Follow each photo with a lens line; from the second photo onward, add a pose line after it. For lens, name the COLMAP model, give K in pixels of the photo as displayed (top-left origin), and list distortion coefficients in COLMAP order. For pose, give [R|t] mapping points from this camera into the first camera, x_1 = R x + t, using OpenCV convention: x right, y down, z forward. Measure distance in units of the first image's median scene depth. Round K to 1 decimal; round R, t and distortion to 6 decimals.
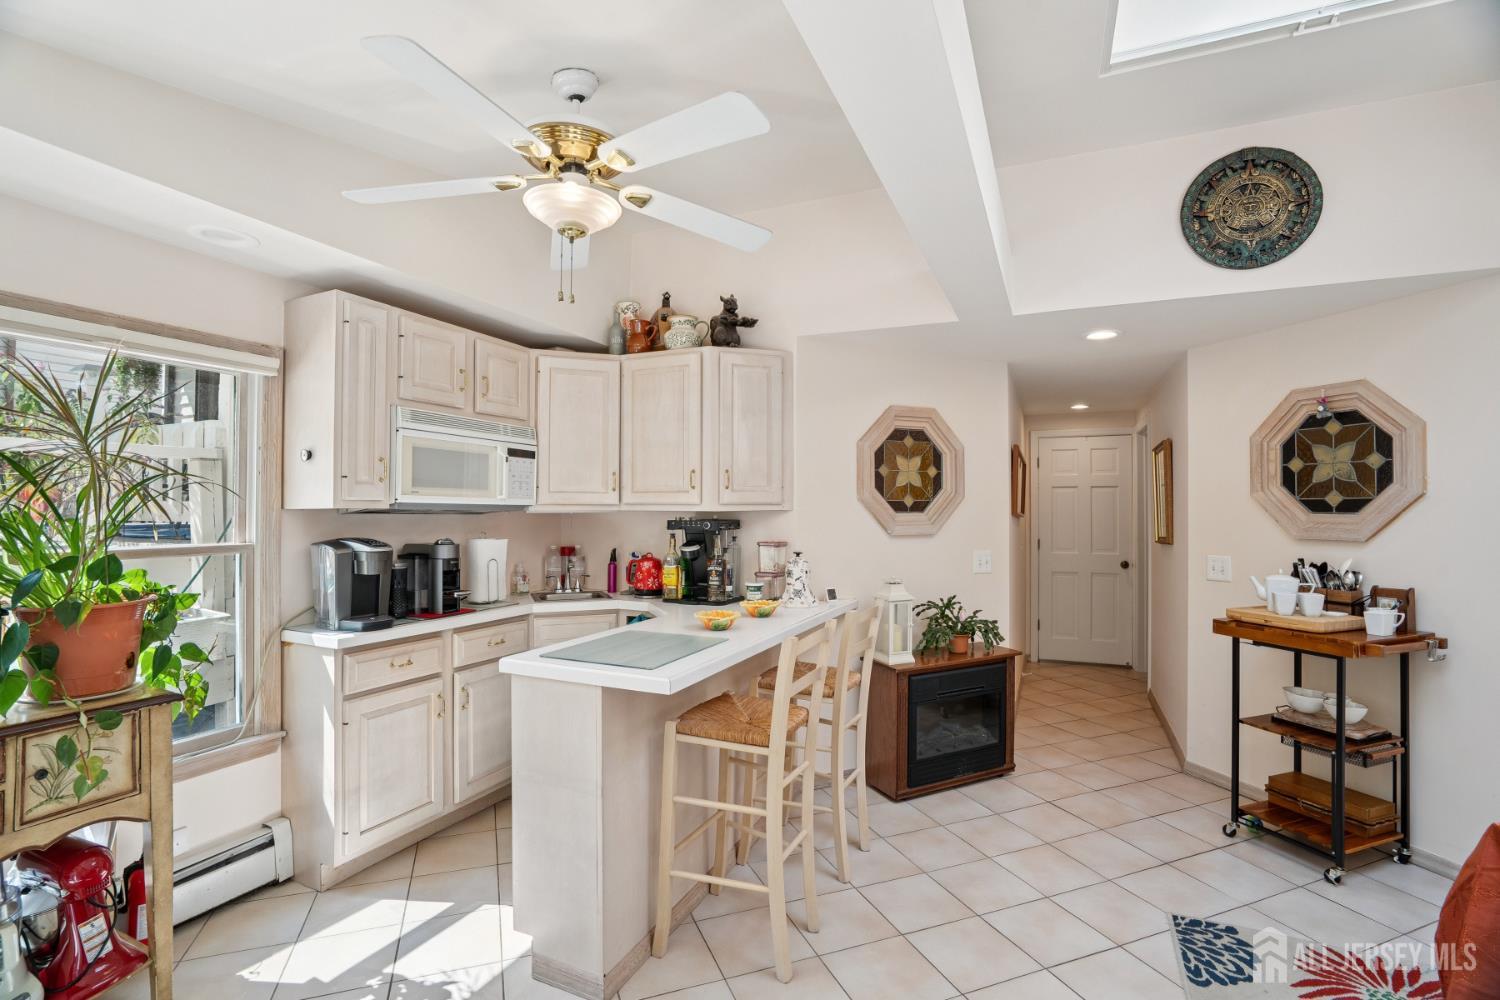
lens RADIAL K [[698.5, 0, 750.0], [0, 698.5, 500.0], [0, 0, 1]] dist [-0.035532, 0.014005]
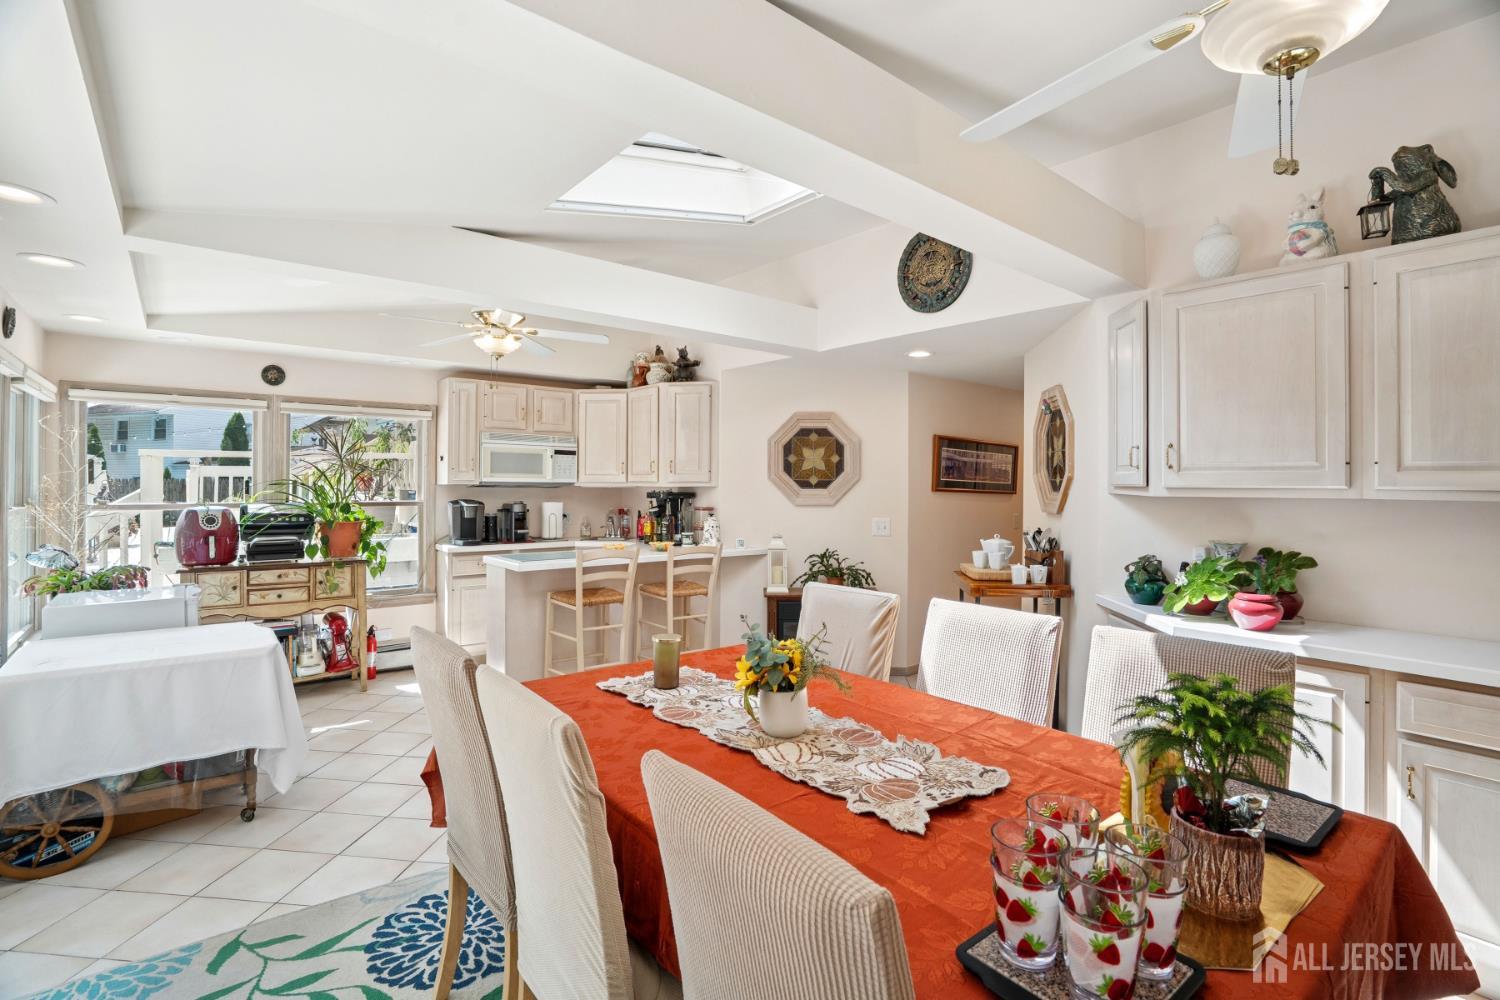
lens RADIAL K [[704.7, 0, 749.7], [0, 704.7, 485.6], [0, 0, 1]] dist [-0.033451, 0.000006]
pose [[0.898486, 0.003473, -0.438989, 0.839183], [0.001771, 0.999932, 0.011535, -0.004911], [0.438999, -0.011142, 0.898418, -0.357584]]
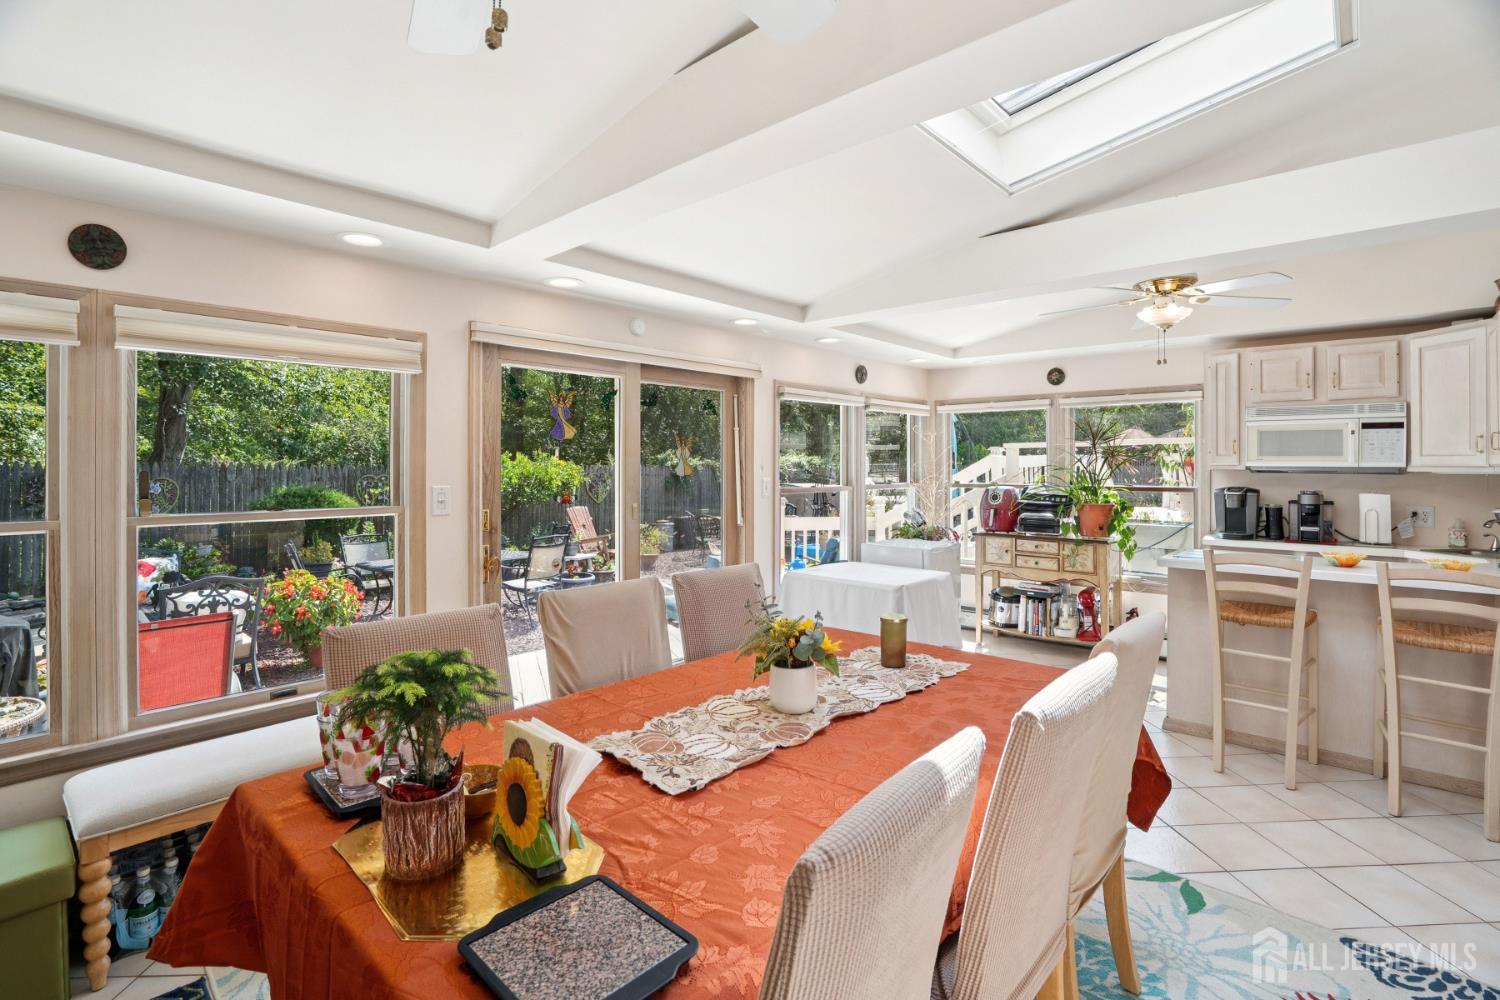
lens RADIAL K [[708.5, 0, 750.5], [0, 708.5, 467.1], [0, 0, 1]] dist [-0.027653, 0.000287]
pose [[-0.295937, -0.002213, -0.955205, 1.176760], [0.008556, 0.999951, -0.004967, 0.003751], [0.955169, -0.009643, -0.295904, 0.290300]]
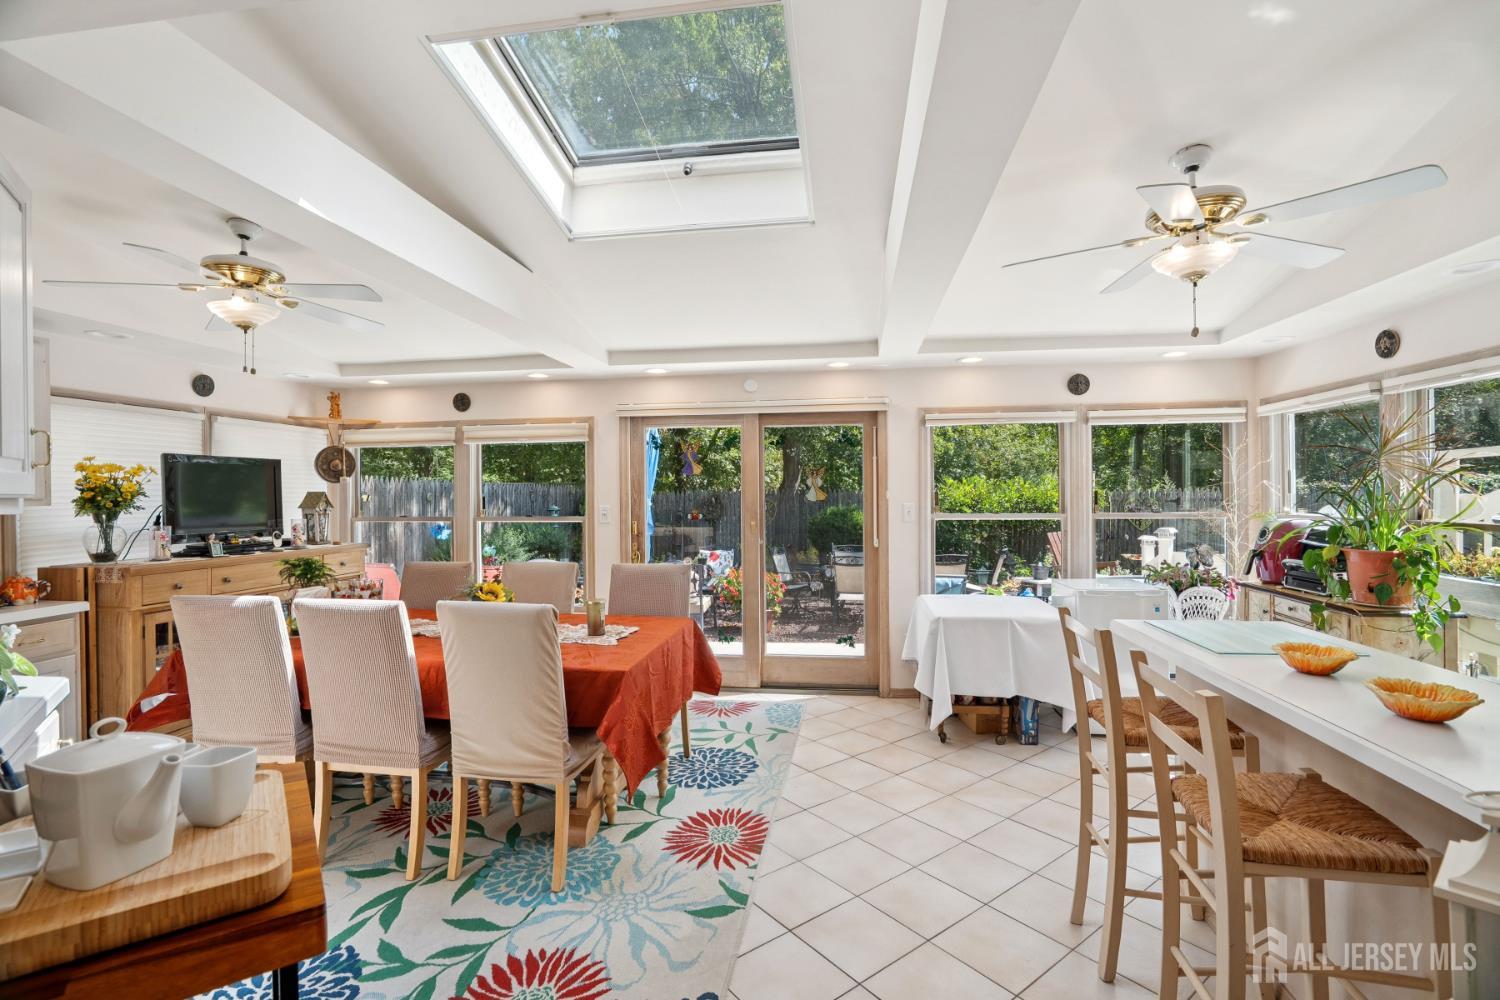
lens RADIAL K [[698.5, 0, 750.0], [0, 698.5, 500.0], [0, 0, 1]] dist [-0.035532, 0.014005]
pose [[-0.958965, 0.003994, -0.283496, 0.540332], [0.005649, 0.999971, -0.005022, 0.016699], [0.283468, -0.006417, -0.958960, 1.204607]]
